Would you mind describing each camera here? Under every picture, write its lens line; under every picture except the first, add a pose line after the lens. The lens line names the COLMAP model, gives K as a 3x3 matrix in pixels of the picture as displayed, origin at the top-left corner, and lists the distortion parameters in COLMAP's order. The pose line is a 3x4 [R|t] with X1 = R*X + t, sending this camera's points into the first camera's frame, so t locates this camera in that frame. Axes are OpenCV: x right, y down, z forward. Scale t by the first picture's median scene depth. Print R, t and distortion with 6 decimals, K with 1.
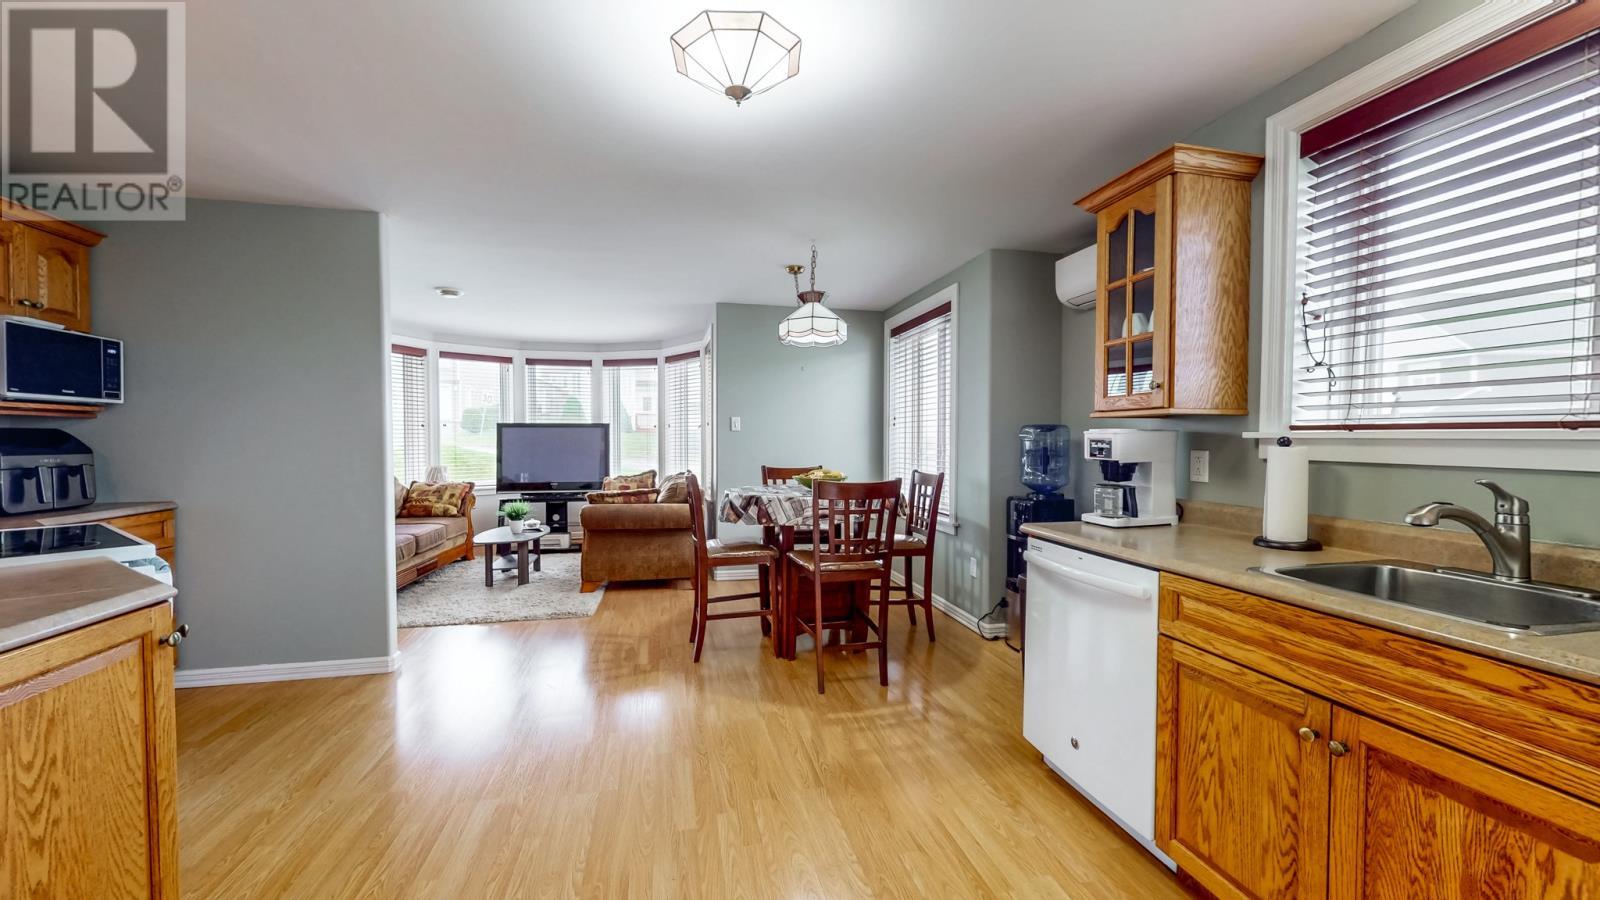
lens RADIAL K [[588.5, 0, 809.3], [0, 588.5, 445.7], [0, 0, 1]] dist [-0.002638, 0.000295]
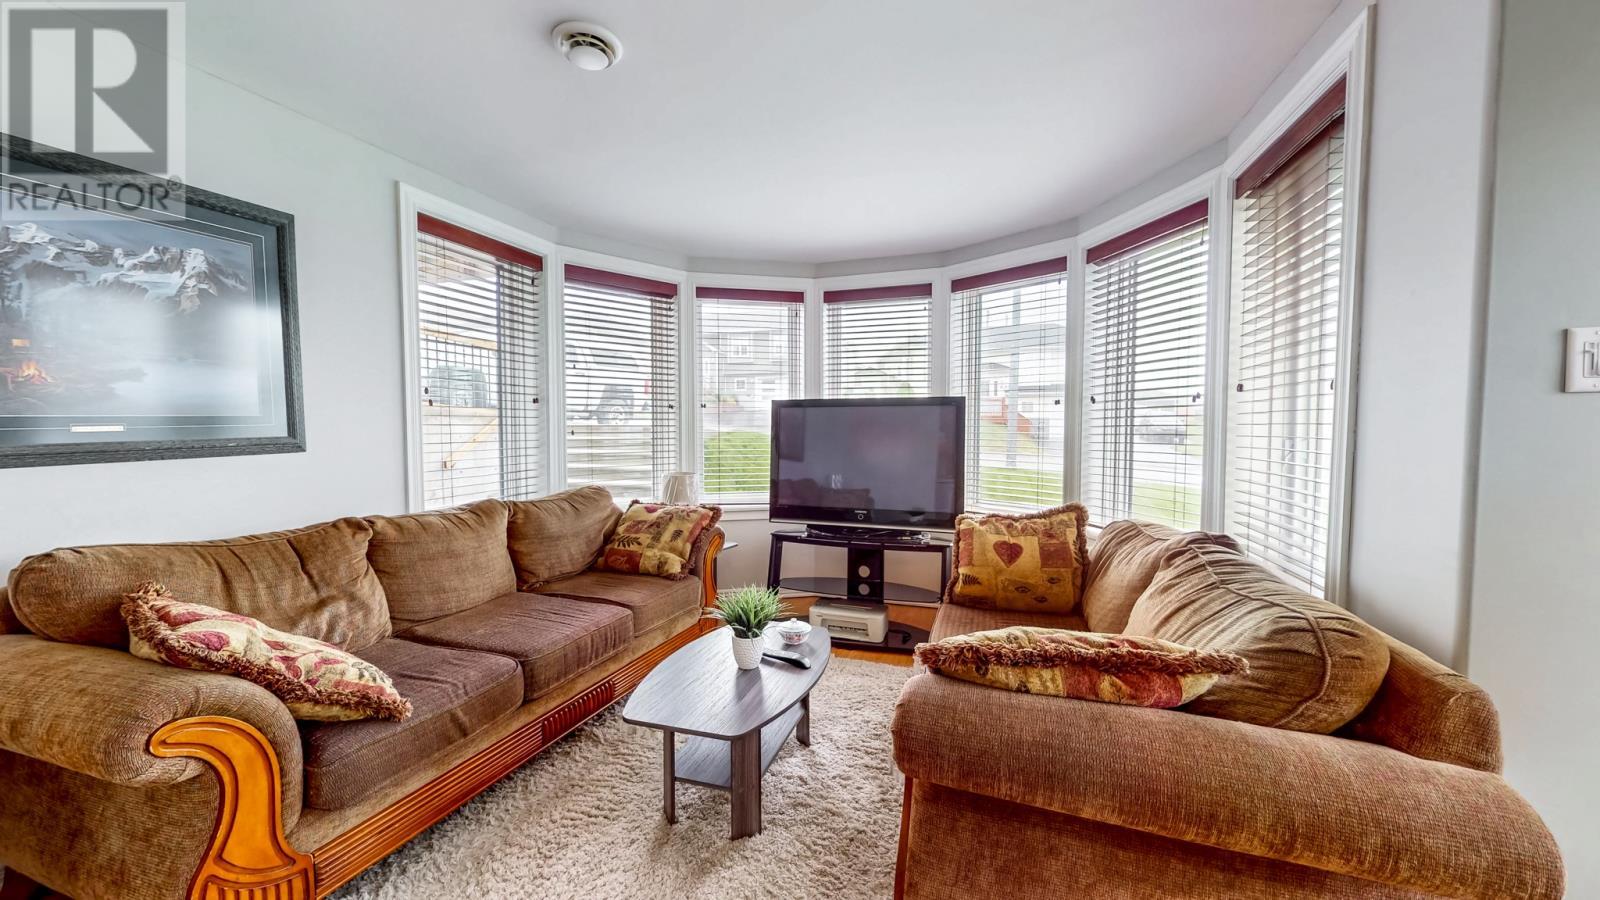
lens RADIAL K [[588.5, 0, 790.7], [0, 588.5, 453.8], [0, 0, 1]] dist [-0.002638, 0.000295]
pose [[0.838431, 0.024486, -0.544457, -0.199194], [-0.006137, 0.999351, 0.035494, -0.006511], [0.544973, -0.026418, 0.838038, 0.522493]]
